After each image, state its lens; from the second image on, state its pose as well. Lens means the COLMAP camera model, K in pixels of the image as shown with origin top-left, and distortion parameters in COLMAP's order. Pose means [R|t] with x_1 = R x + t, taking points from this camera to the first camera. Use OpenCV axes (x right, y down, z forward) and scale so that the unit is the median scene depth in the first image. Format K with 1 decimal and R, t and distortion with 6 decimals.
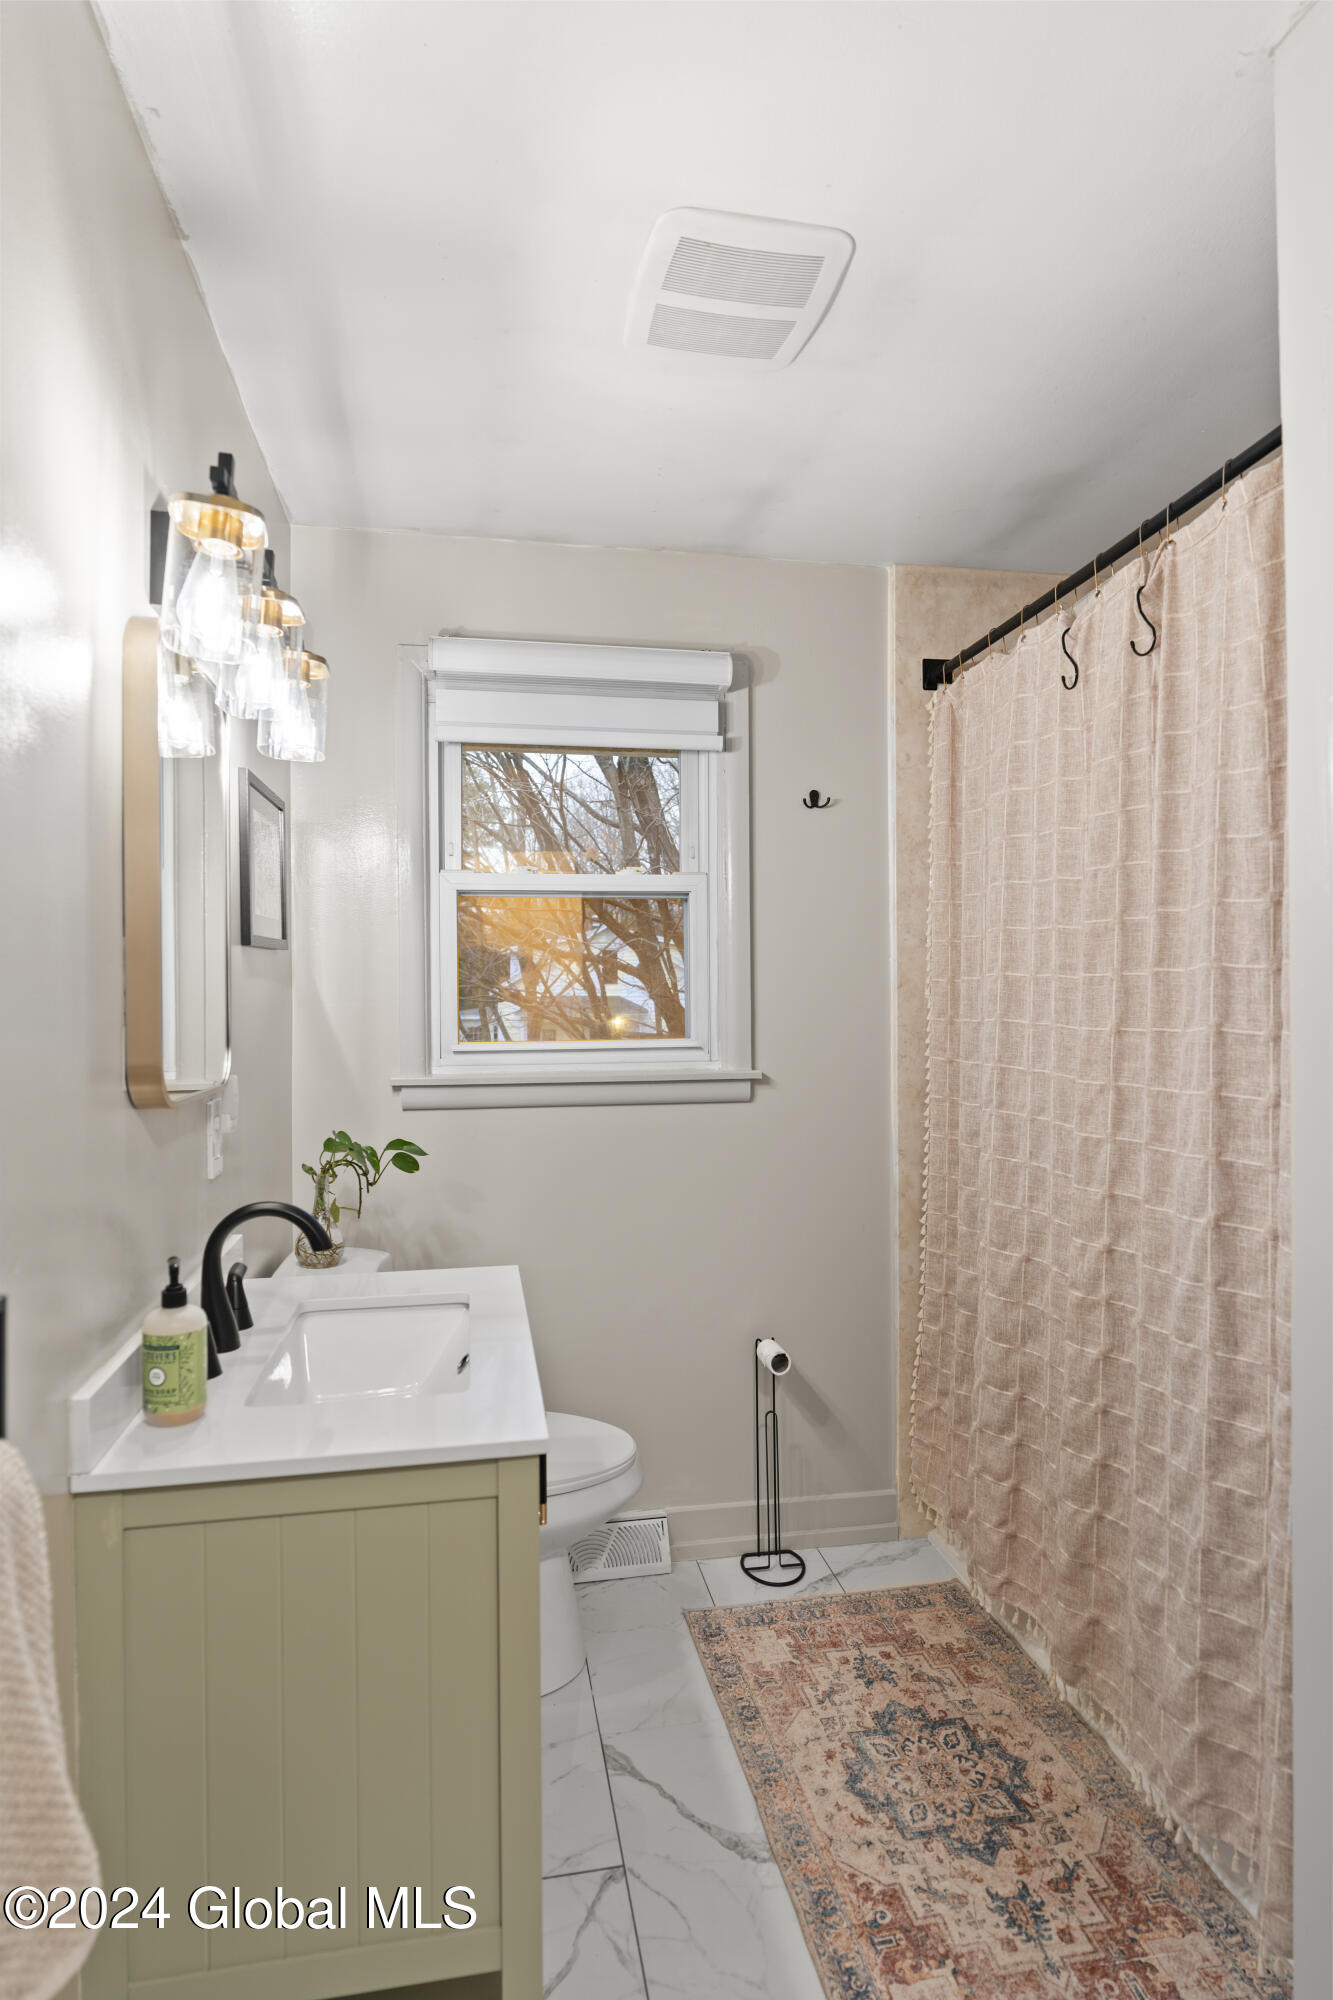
lens RADIAL K [[1083.7, 0, 666.5], [0, 1083.7, 1000.0], [0, 0, 1]] dist [0.000638, 0.000019]
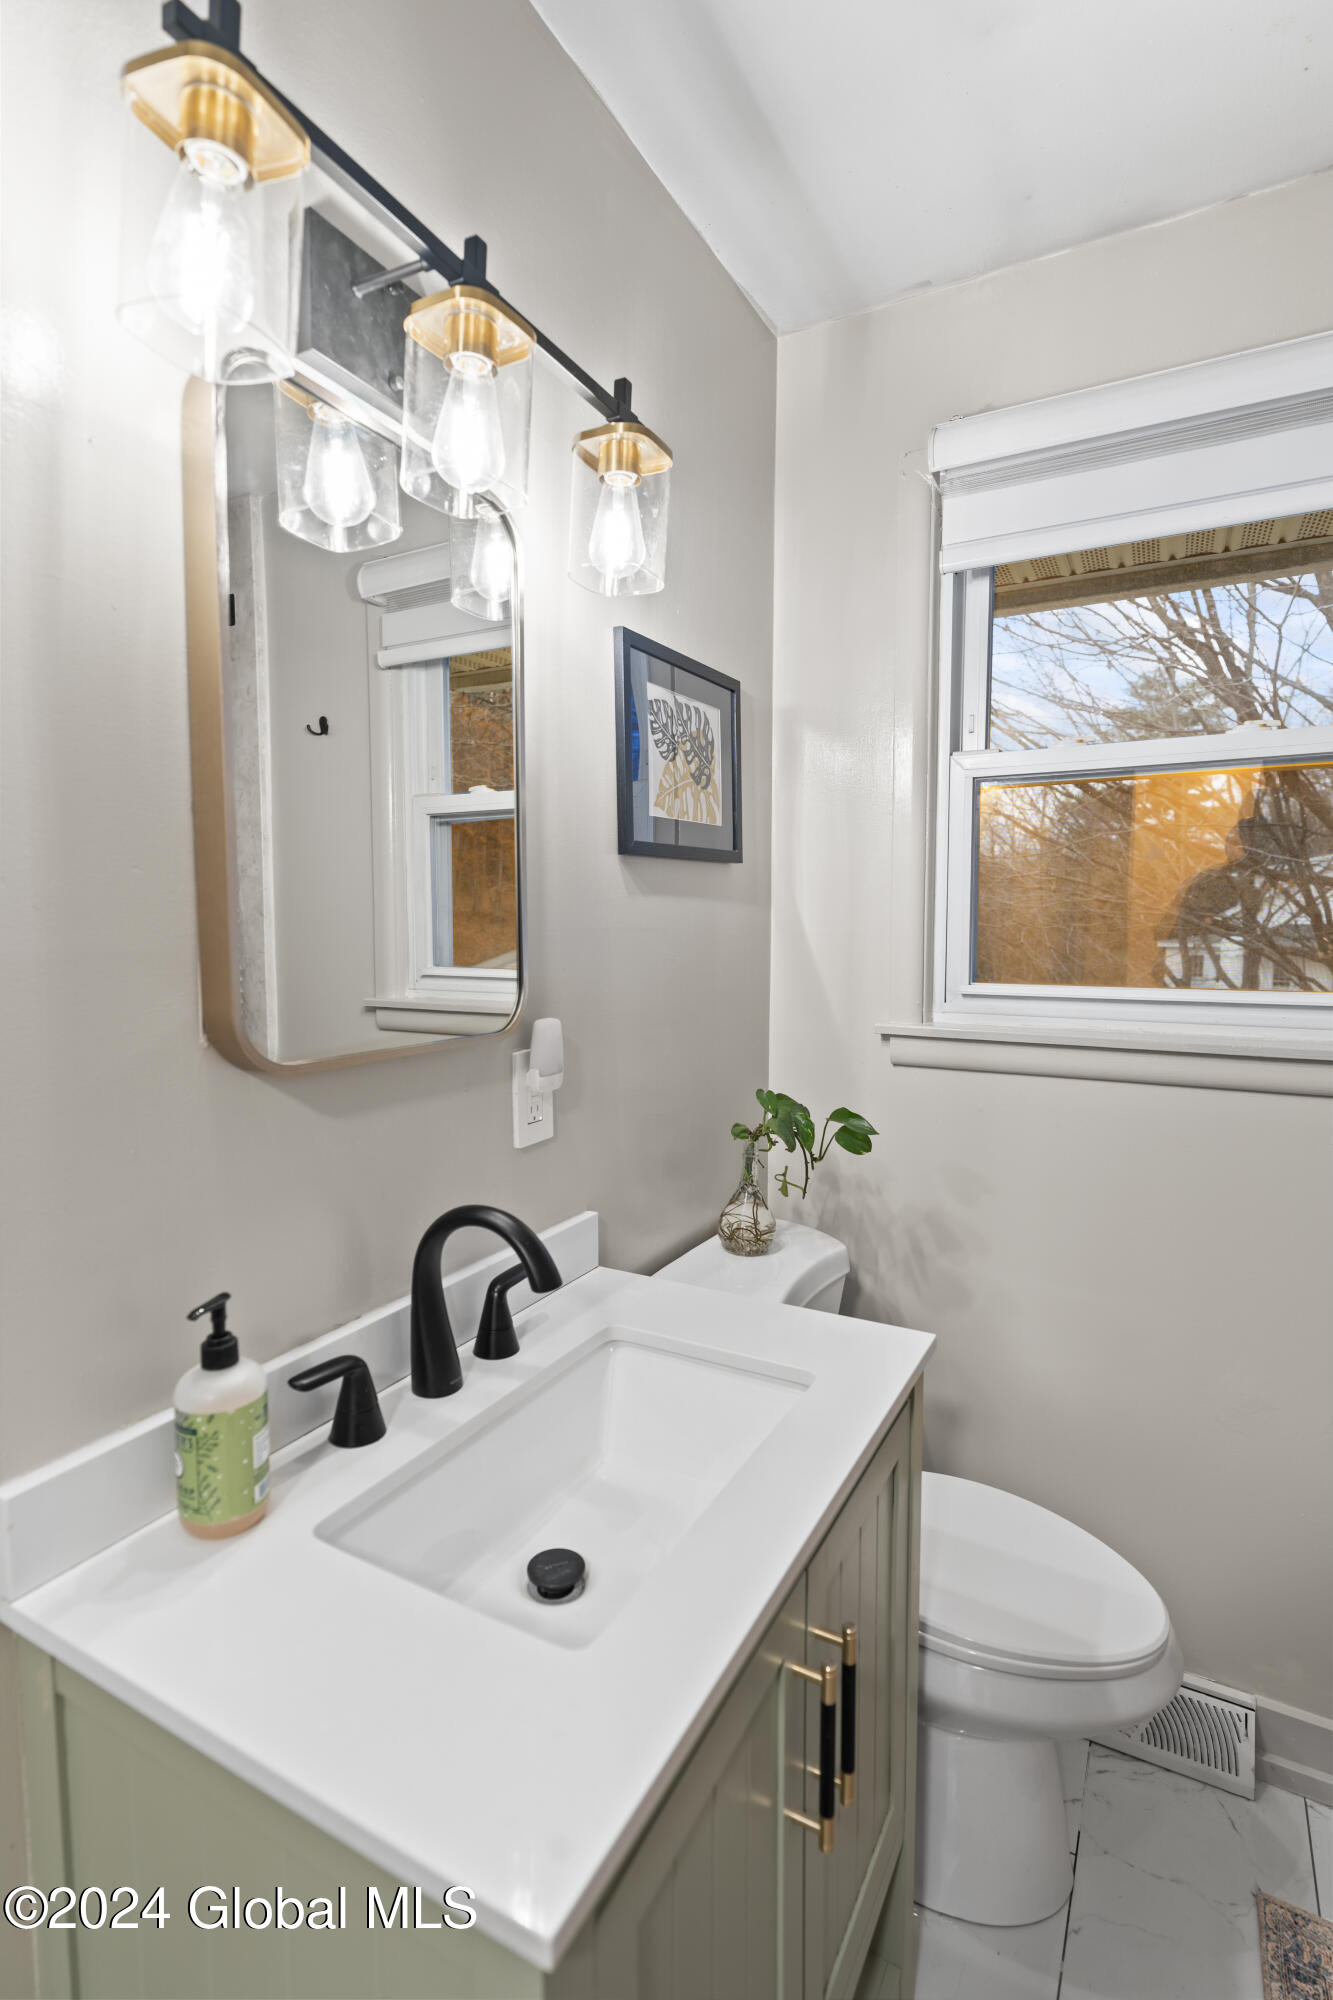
lens RADIAL K [[955.2, 0, 661.9], [0, 955.2, 1014.4], [0, 0, 1]] dist [-0.001355, 0.000393]
pose [[0.770671, 0.058010, -0.634587, 0.068741], [-0.001509, 0.996011, 0.089217, 0.002606], [0.637231, -0.067799, 0.767684, 0.366134]]
